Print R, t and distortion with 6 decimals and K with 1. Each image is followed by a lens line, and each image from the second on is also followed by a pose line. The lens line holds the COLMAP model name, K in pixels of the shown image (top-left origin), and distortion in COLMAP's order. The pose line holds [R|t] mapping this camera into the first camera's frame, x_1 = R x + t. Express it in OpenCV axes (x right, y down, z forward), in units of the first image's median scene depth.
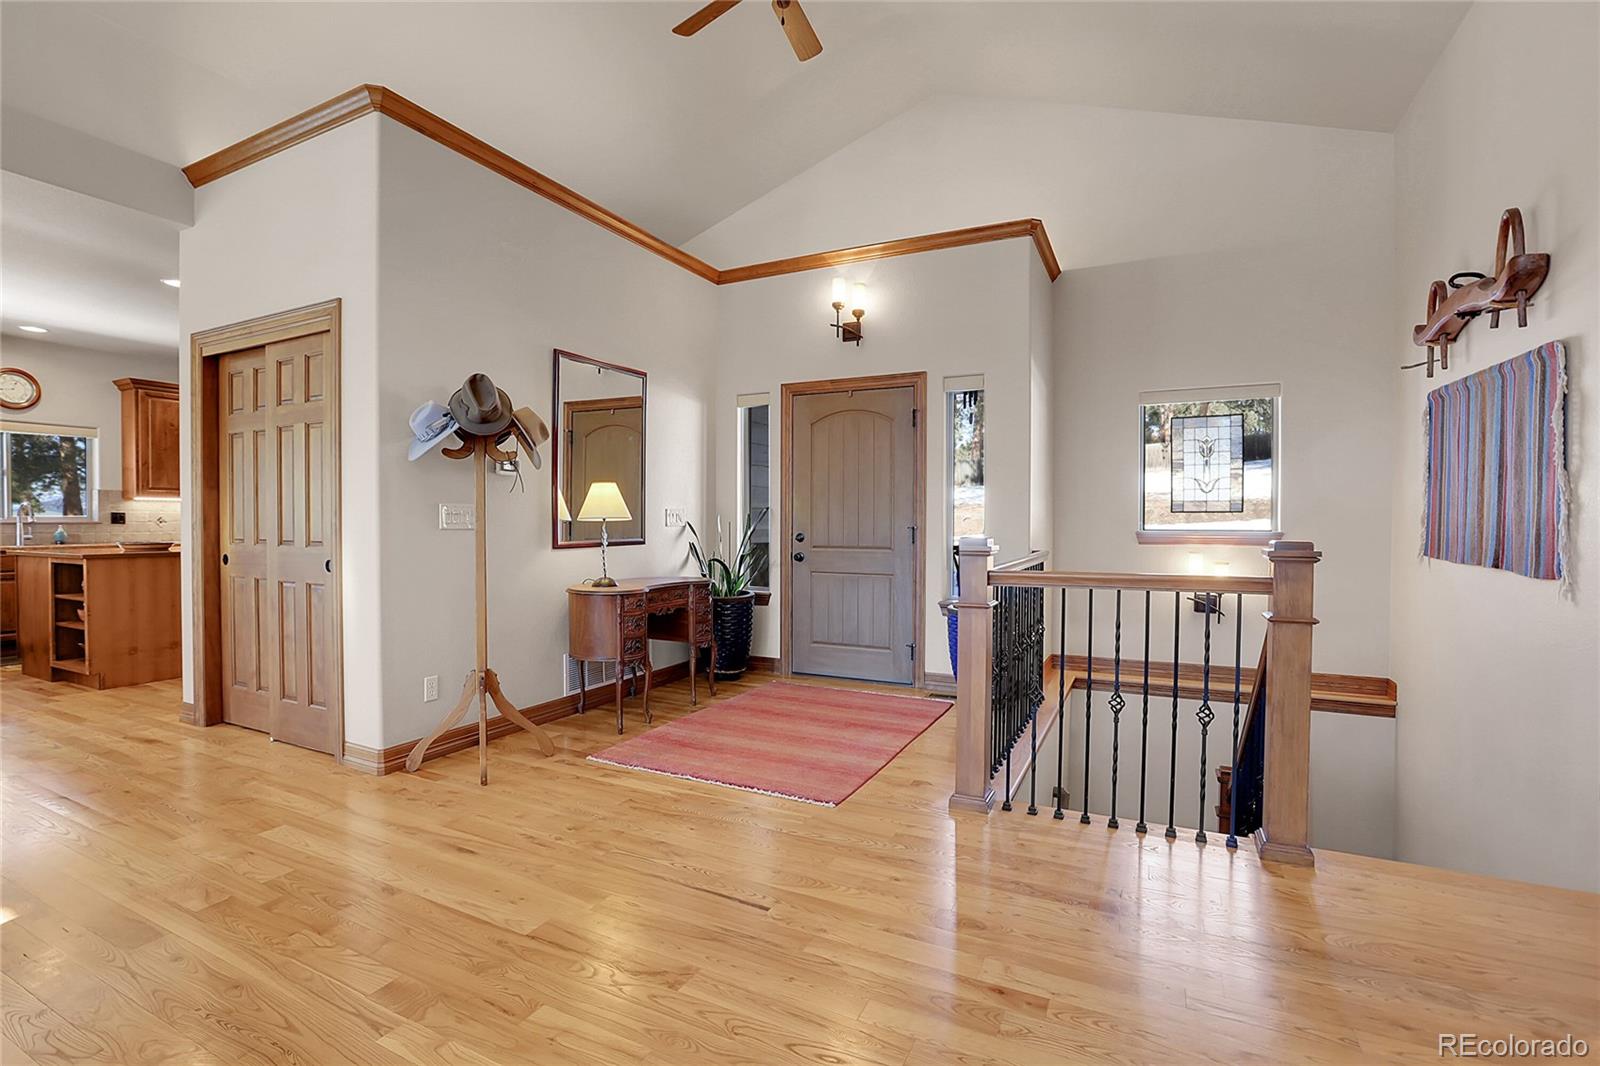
lens RADIAL K [[712.5, 0, 800.0], [0, 712.5, 533.0], [0, 0, 1]] dist [-0.018973, 0.000169]
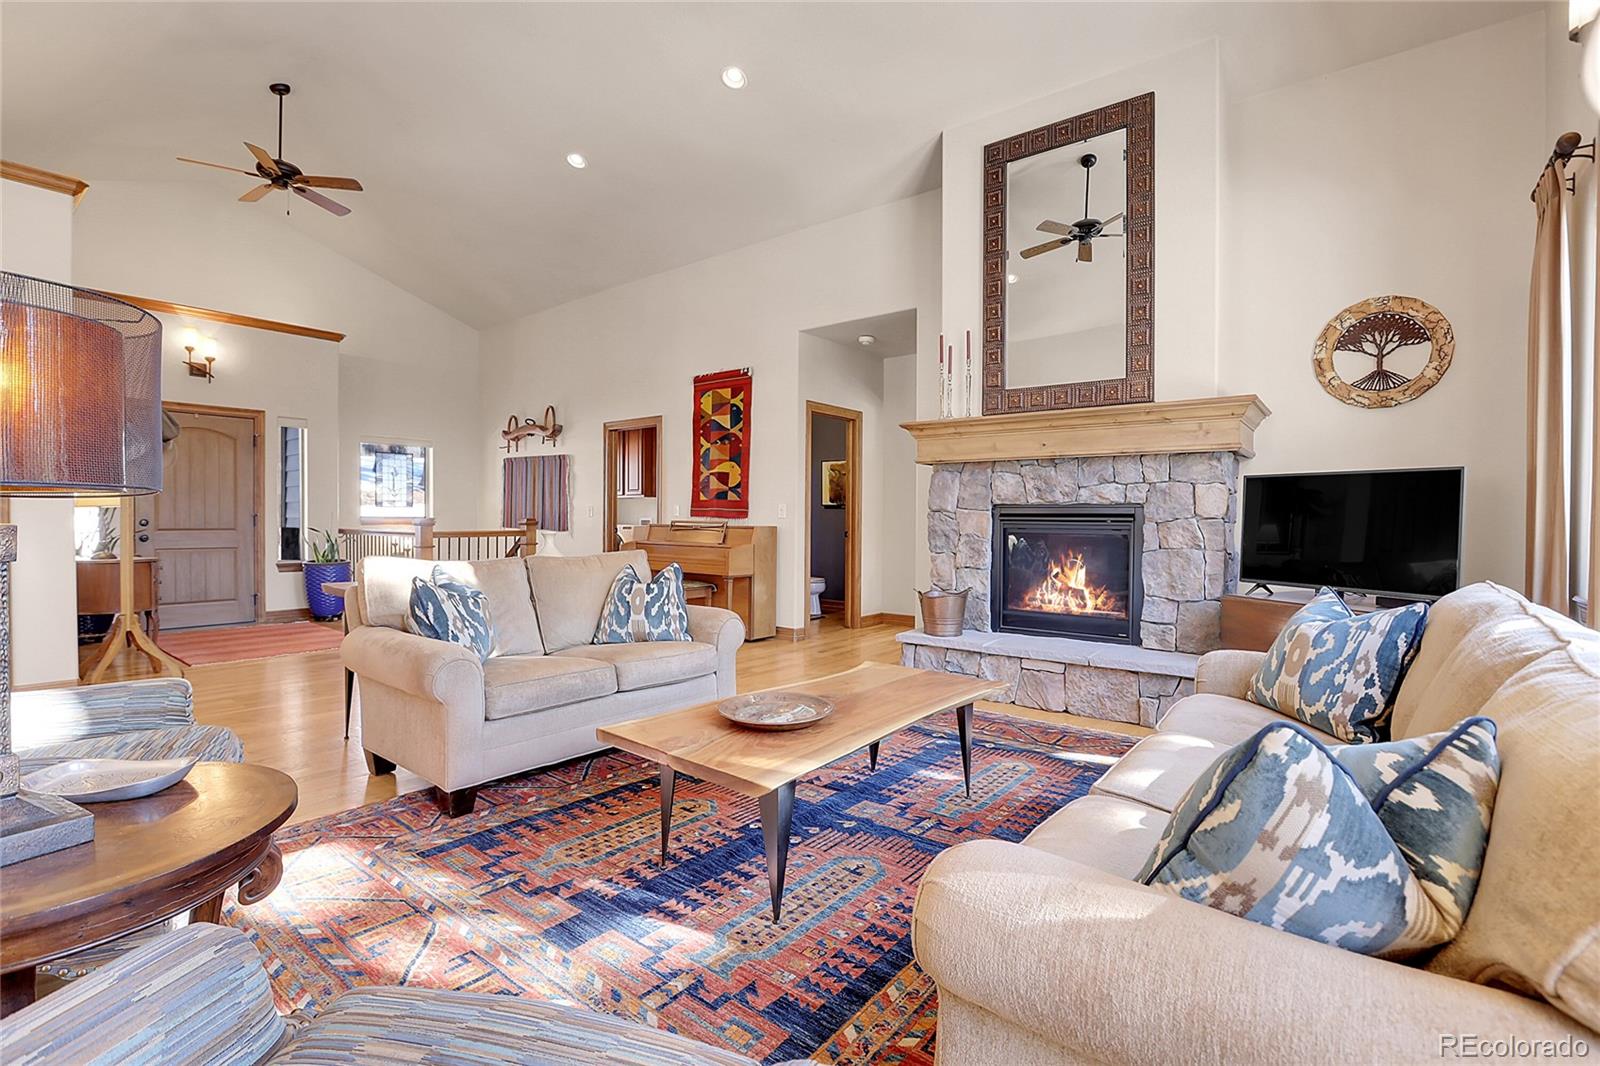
lens RADIAL K [[742.6, 0, 823.1], [0, 742.6, 525.7], [0, 0, 1]] dist [-0.001892, 0.000451]
pose [[0.206077, -0.007954, 0.978503, -1.088244], [0.014114, 0.999887, 0.005155, 0.023754], [-0.978434, 0.012748, 0.206166, -0.459533]]
